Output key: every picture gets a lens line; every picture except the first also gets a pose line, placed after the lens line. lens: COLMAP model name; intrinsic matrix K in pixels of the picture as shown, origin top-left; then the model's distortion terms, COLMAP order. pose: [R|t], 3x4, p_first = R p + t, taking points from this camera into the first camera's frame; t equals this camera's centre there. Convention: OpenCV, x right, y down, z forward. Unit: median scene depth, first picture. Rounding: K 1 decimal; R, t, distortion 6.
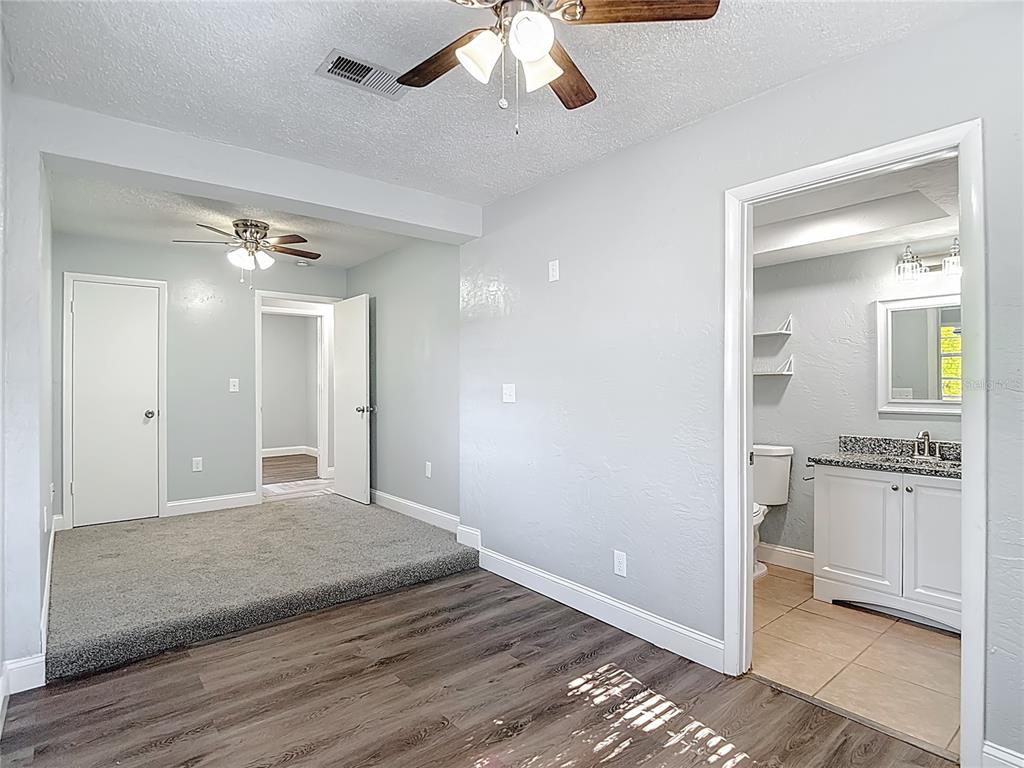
lens RADIAL K [[556.7, 0, 516.5], [0, 556.7, 381.0], [0, 0, 1]] dist [-0.015117, 0.005967]
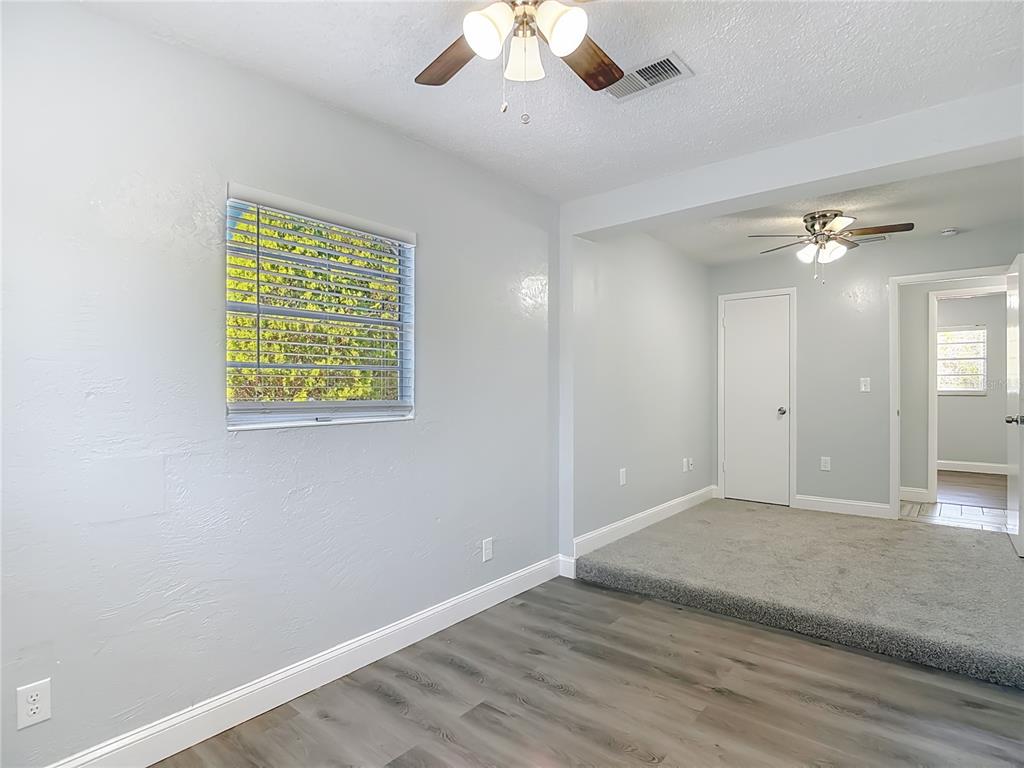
lens RADIAL K [[556.7, 0, 513.8], [0, 556.7, 389.3], [0, 0, 1]] dist [-0.015117, 0.005967]
pose [[0.183621, 0.011140, -0.982934, 0.508340], [0.009516, 0.999869, 0.013110, -0.004174], [0.982951, -0.011761, 0.183491, 0.436273]]
